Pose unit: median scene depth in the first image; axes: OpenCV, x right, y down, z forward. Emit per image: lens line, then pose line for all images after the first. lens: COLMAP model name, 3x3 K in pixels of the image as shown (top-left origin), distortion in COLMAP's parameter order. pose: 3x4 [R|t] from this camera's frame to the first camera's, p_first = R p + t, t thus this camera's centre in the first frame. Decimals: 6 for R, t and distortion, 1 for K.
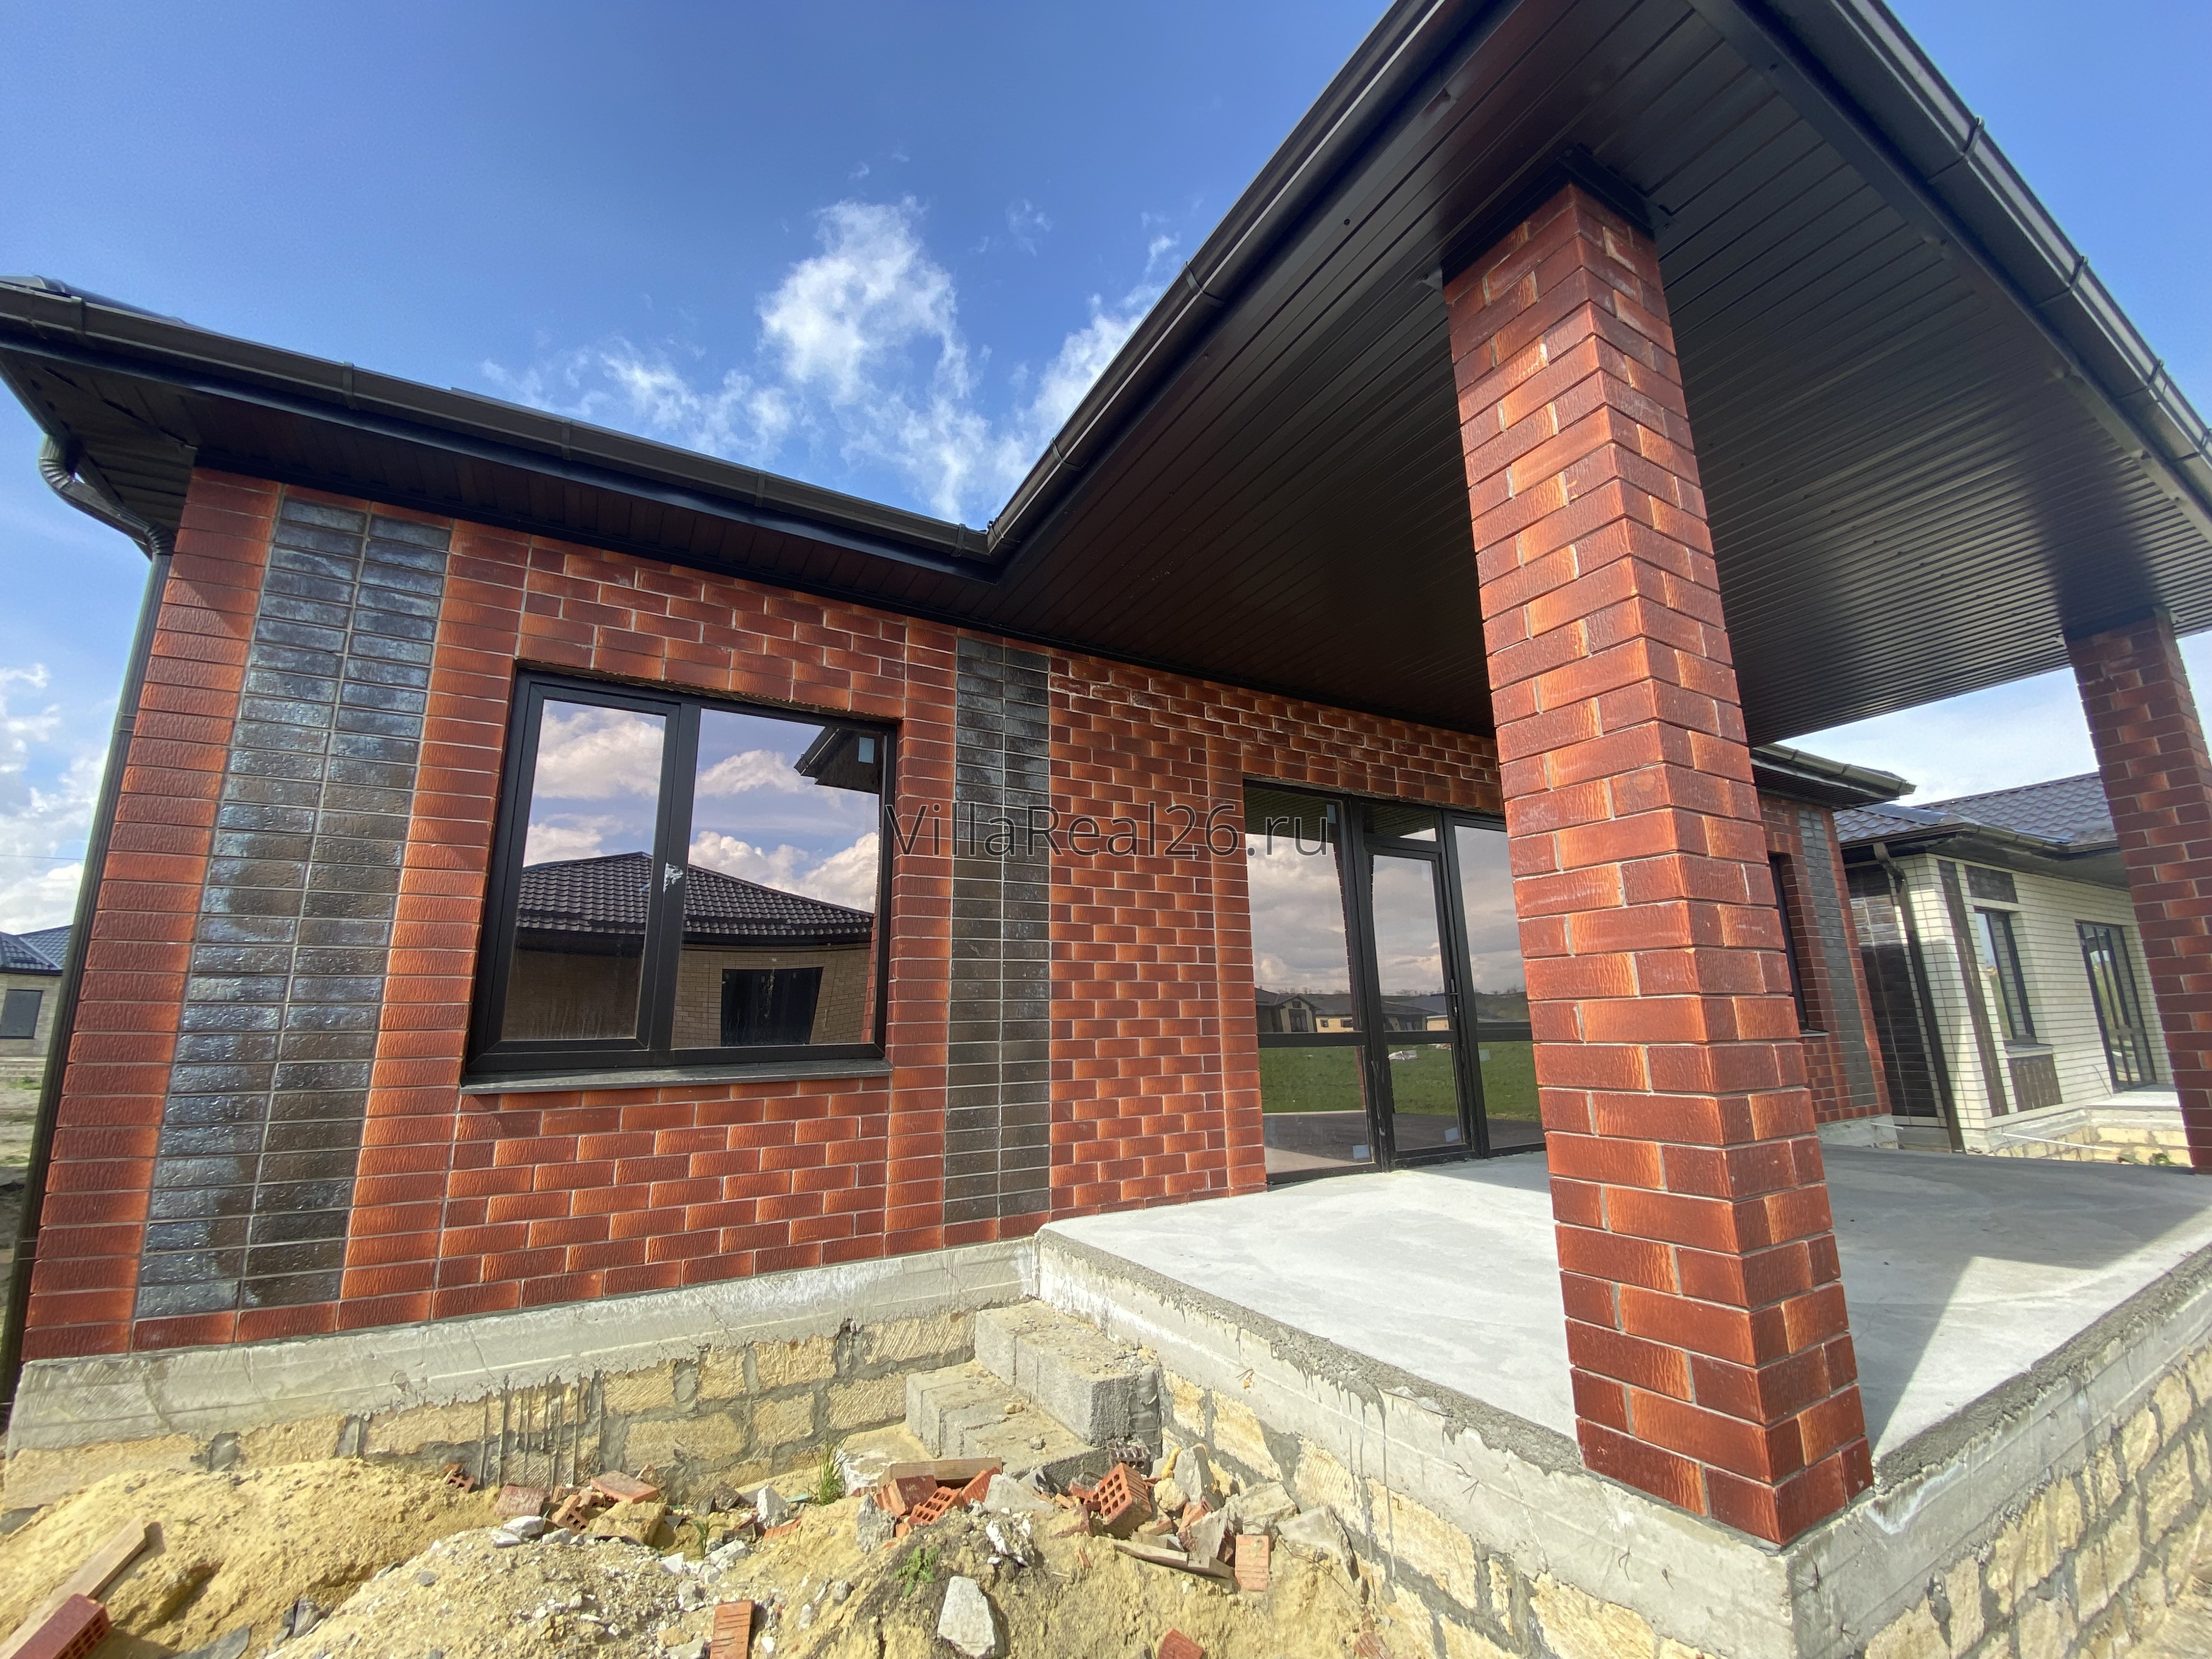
lens RADIAL K [[904.8, 0, 1094.6], [0, 904.8, 805.8], [0, 0, 1]] dist [0.008037, -0.015259]
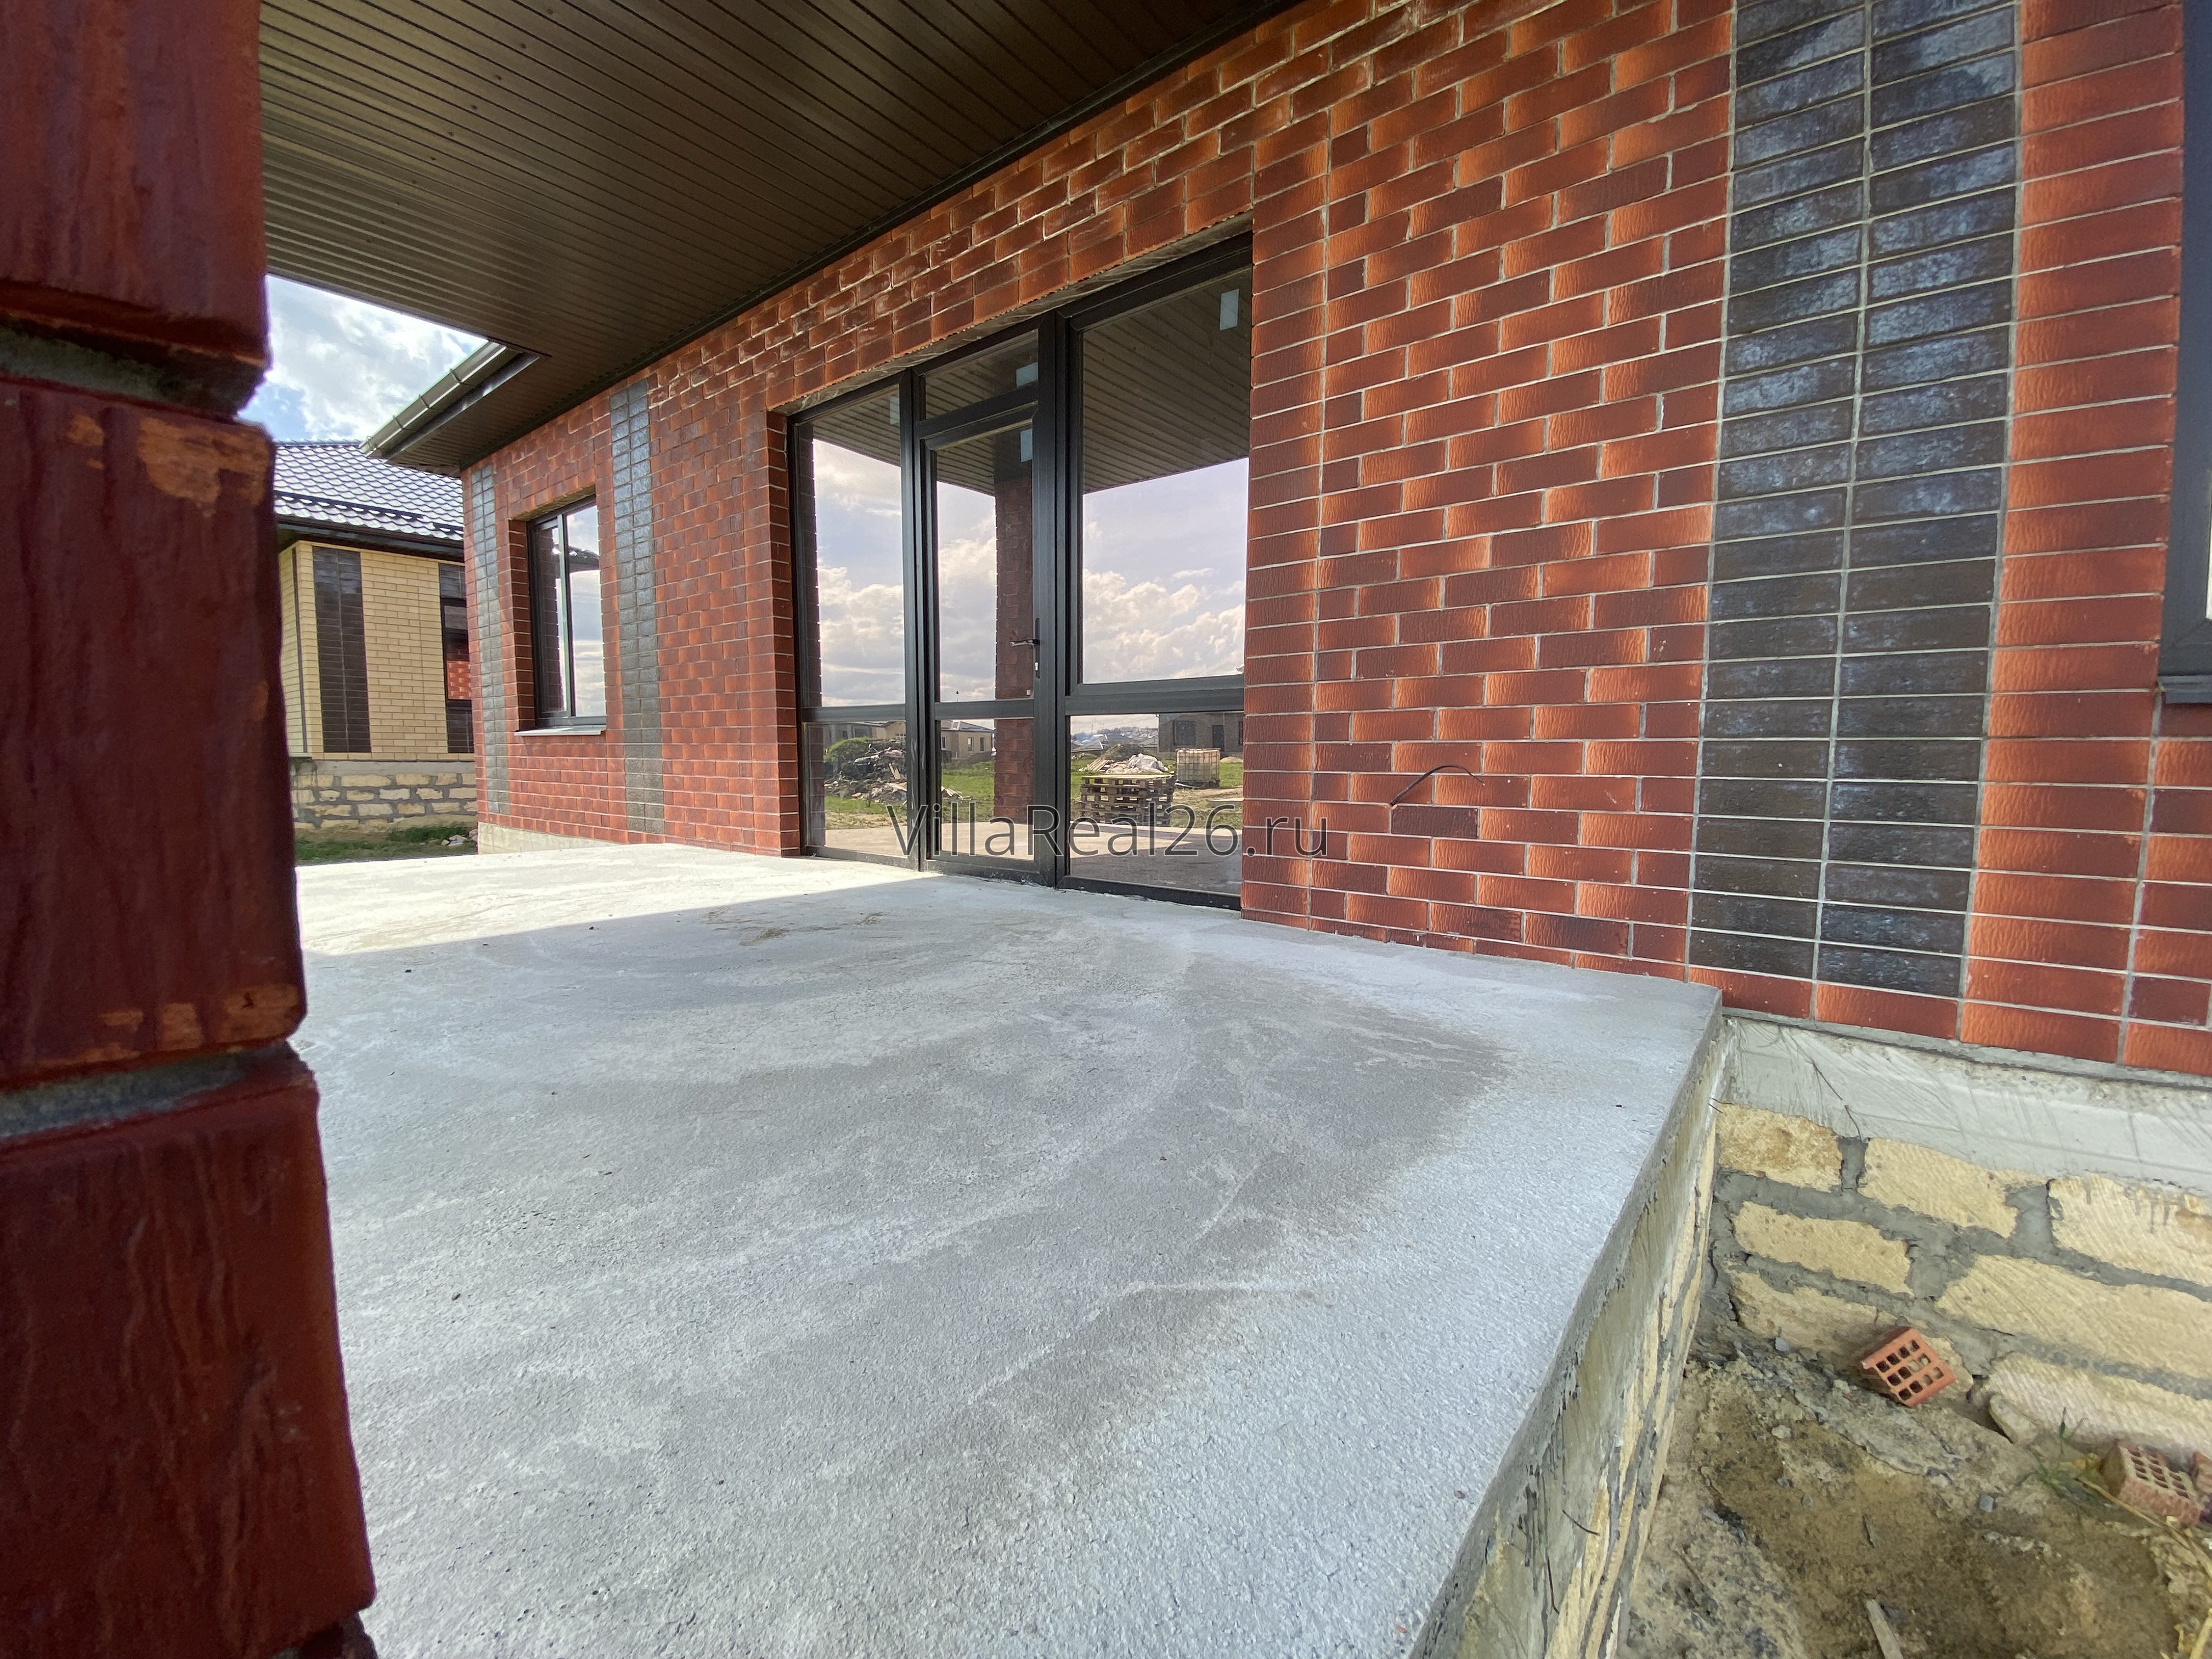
lens RADIAL K [[904.8, 0, 1109.3], [0, 904.8, 833.8], [0, 0, 1]] dist [0.008037, -0.015259]
pose [[0.379700, 0.094323, -0.920289, 1.803615], [0.197033, 0.963719, 0.180068, 0.421085], [0.903884, -0.249699, 0.347339, 1.433565]]
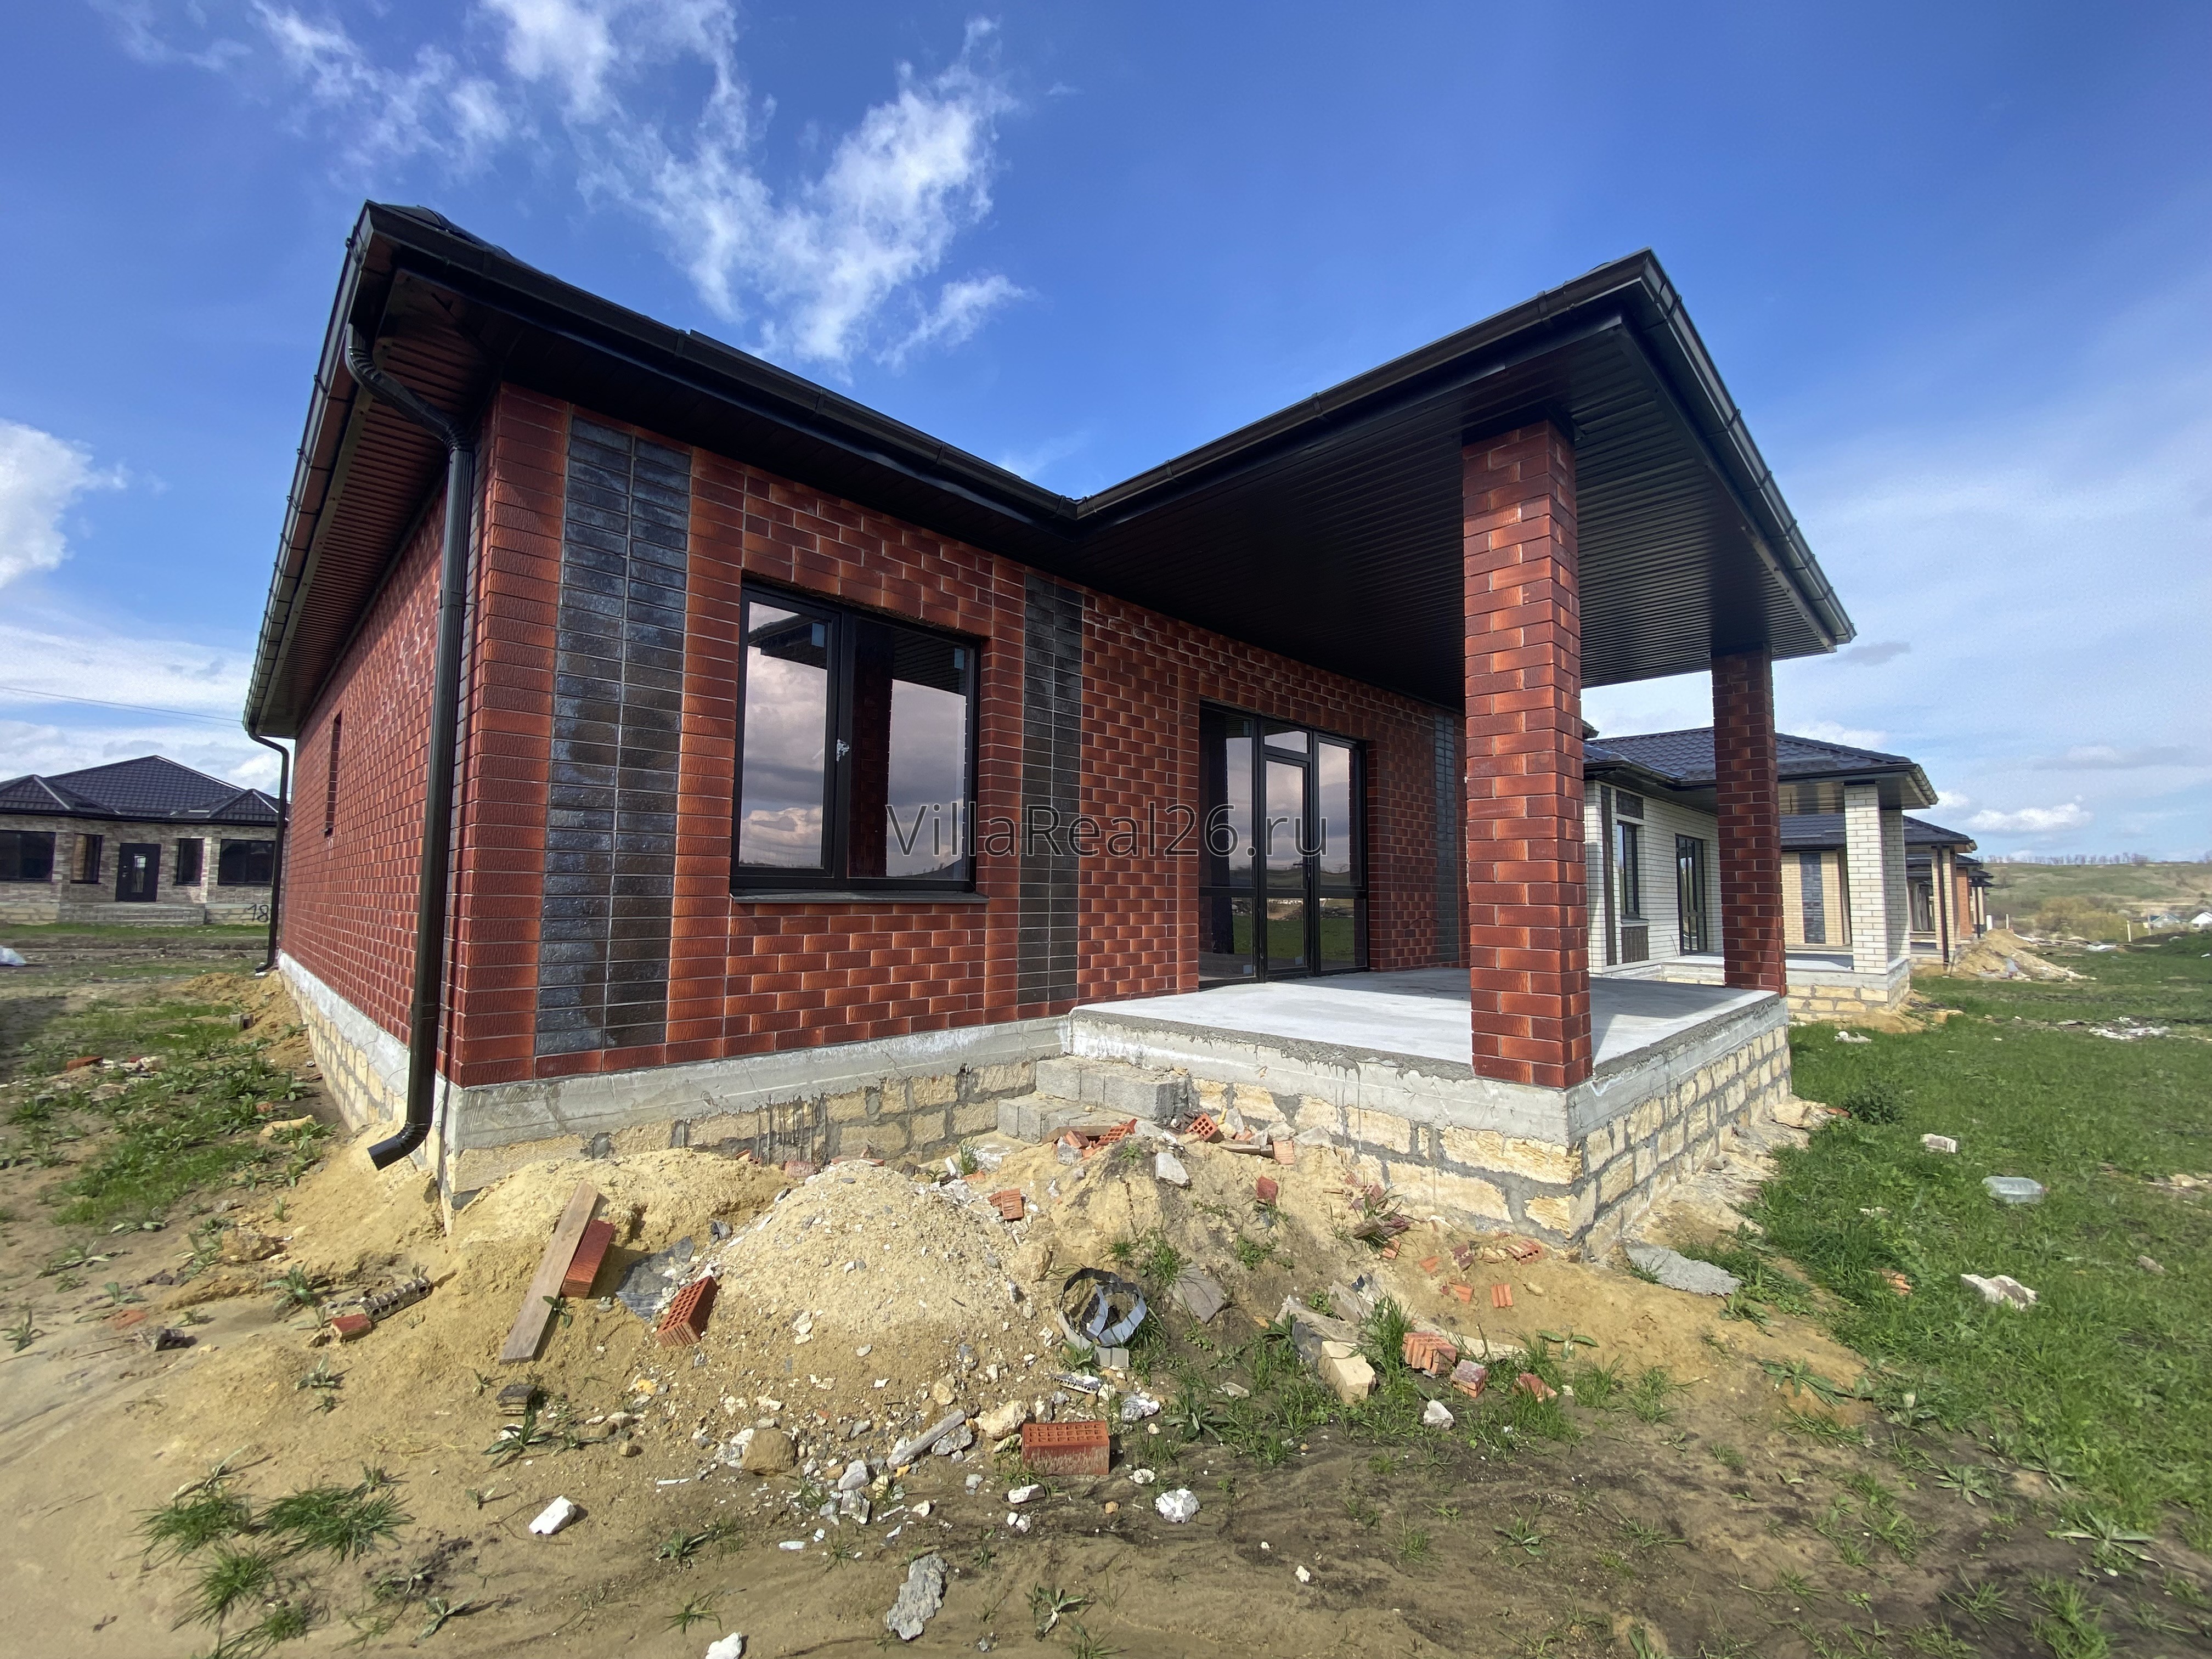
lens RADIAL K [[904.8, 0, 1100.6], [0, 904.8, 805.7], [0, 0, 1]] dist [0.008037, -0.015259]
pose [[0.960914, 0.056441, 0.271033, -0.526559], [-0.094147, 0.987271, 0.128192, -0.051153], [-0.260347, -0.148698, 0.953996, -0.411428]]
